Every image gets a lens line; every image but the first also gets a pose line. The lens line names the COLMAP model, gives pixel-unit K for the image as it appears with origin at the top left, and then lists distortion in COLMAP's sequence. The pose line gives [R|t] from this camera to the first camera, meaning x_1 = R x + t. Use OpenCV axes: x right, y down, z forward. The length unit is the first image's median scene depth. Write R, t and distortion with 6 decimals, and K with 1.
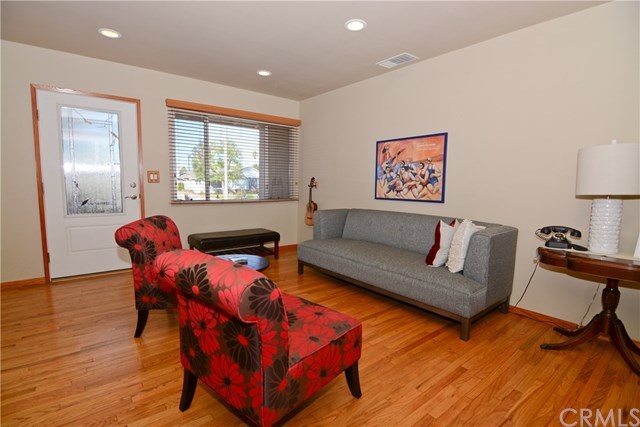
lens RADIAL K [[309.5, 0, 316.2], [0, 309.5, 216.6], [0, 0, 1]] dist [-0.015087, -0.000699]
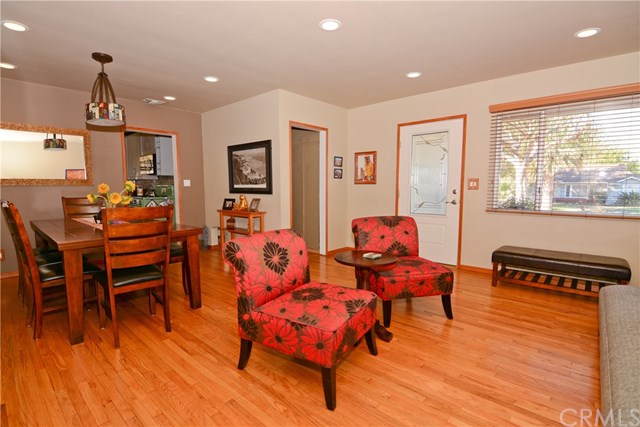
lens RADIAL K [[309.5, 0, 316.2], [0, 309.5, 216.6], [0, 0, 1]] dist [-0.015087, -0.000699]
pose [[0.168761, 0.077371, -0.982616, 1.372904], [-0.104282, 0.992721, 0.060257, -0.084708], [0.980125, 0.092300, 0.175601, 0.975060]]
